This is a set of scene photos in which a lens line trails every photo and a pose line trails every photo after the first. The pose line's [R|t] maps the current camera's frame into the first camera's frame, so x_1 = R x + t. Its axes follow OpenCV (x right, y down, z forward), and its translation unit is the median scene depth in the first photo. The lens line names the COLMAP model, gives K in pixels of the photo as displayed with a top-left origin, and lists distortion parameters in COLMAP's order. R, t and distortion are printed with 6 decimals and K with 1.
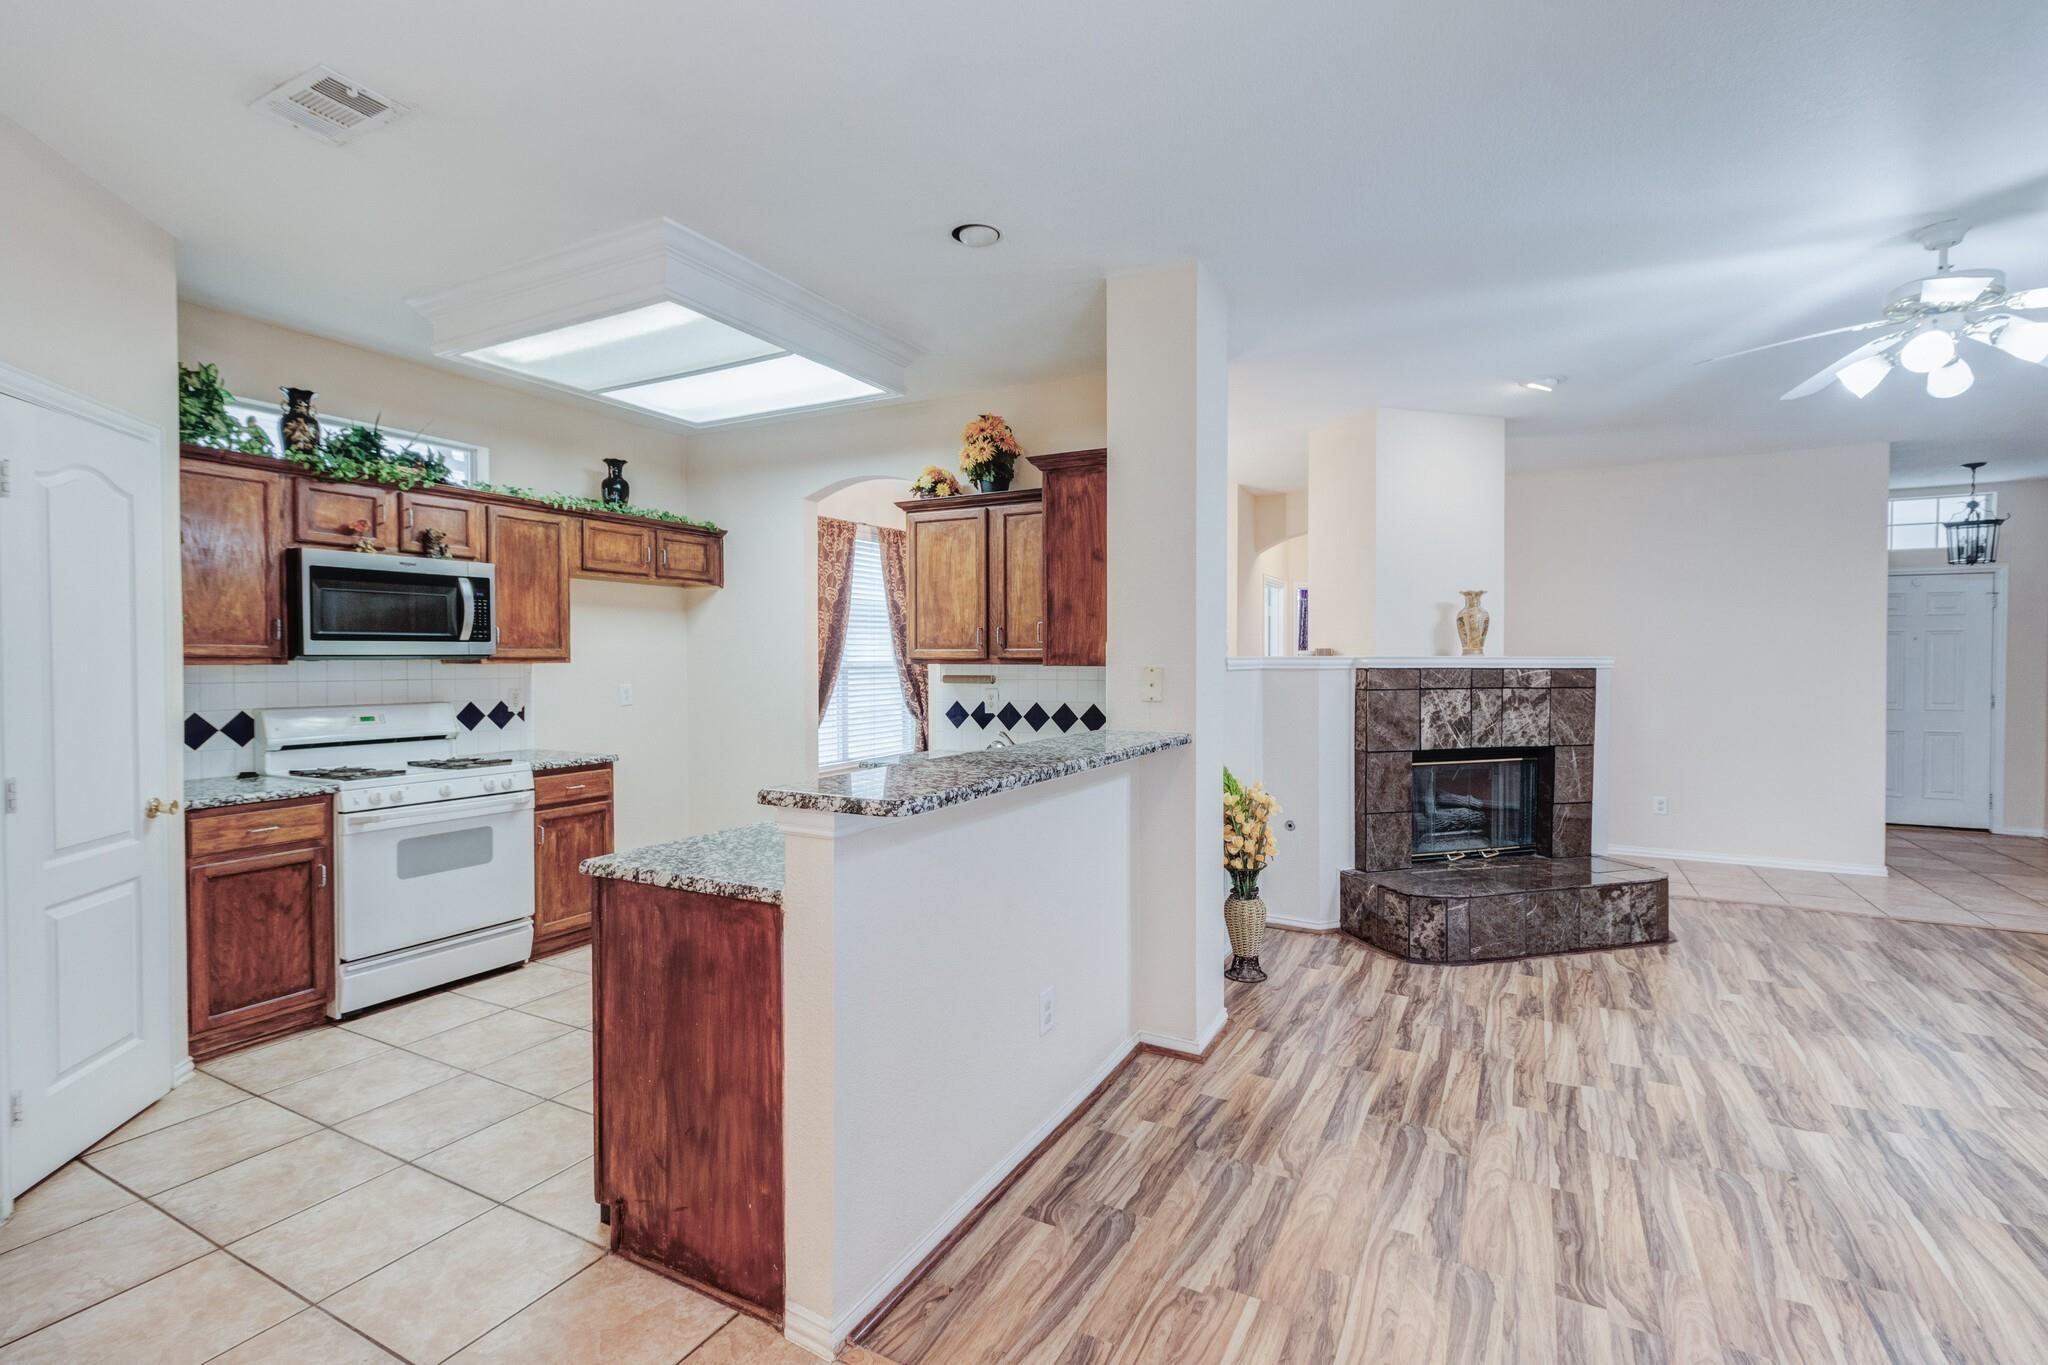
lens RADIAL K [[944.4, 0, 1016.2], [0, 944.4, 674.6], [0, 0, 1]] dist [-0.000534, 0.001892]
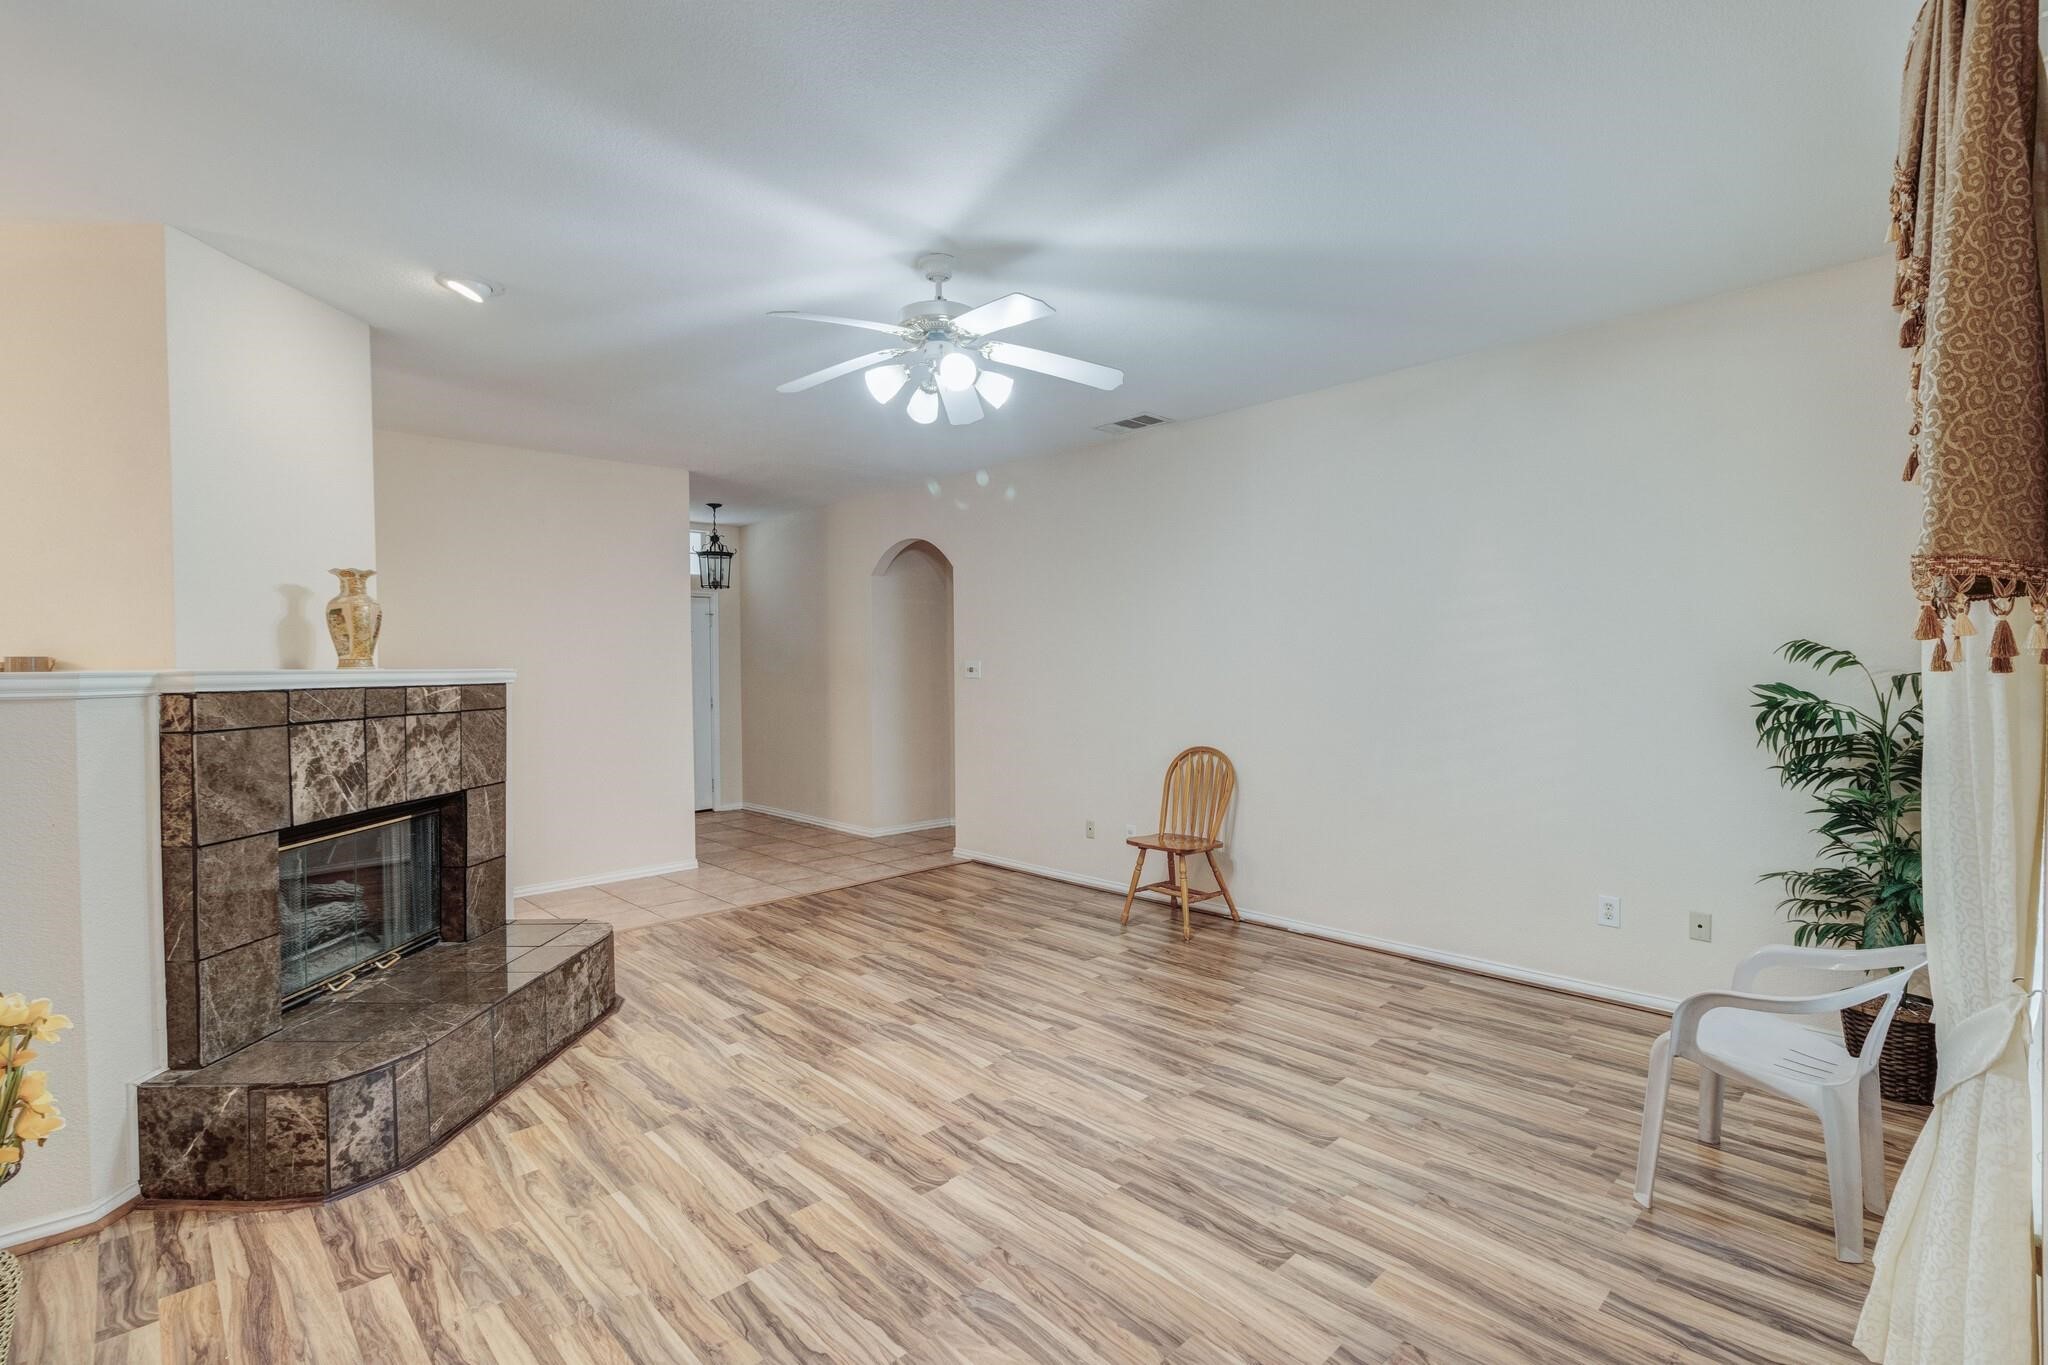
lens RADIAL K [[944.4, 0, 1036.4], [0, 944.4, 674.5], [0, 0, 1]] dist [-0.000534, 0.001892]
pose [[0.298438, -0.014009, 0.954326, -0.002355], [0.026775, 0.999622, 0.006301, -0.008585], [-0.954054, 0.023672, 0.298700, 0.412346]]
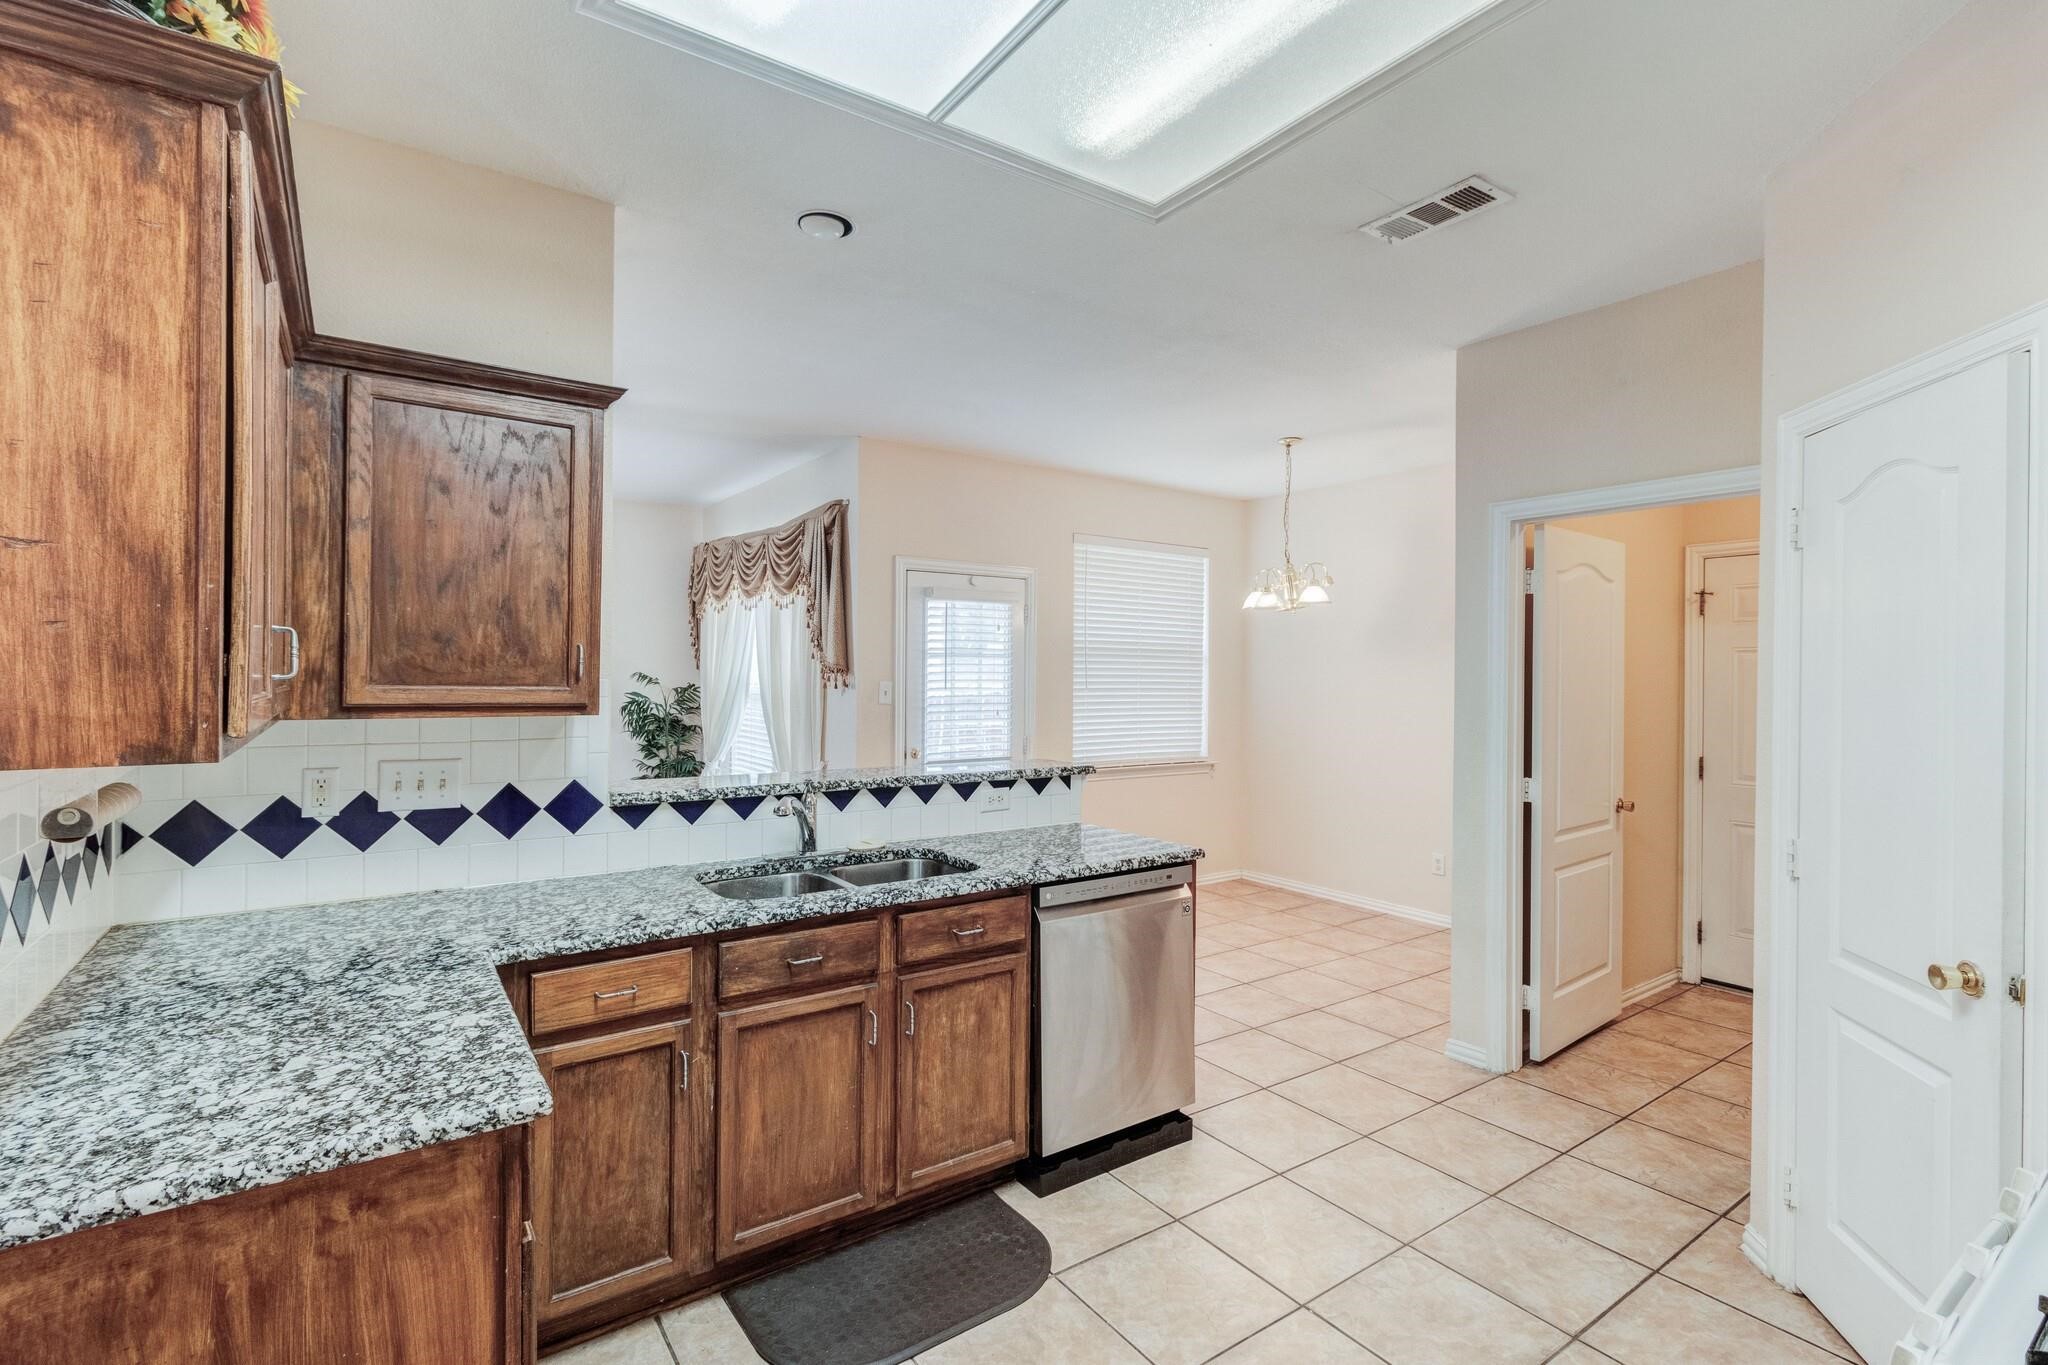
lens RADIAL K [[944.4, 0, 1007.7], [0, 944.4, 672.4], [0, 0, 1]] dist [-0.000534, 0.001892]
pose [[-0.892596, -0.007391, 0.450796, -0.424023], [-0.000581, 0.999884, 0.015243, -0.041049], [-0.450857, 0.013344, -0.892497, 1.244148]]
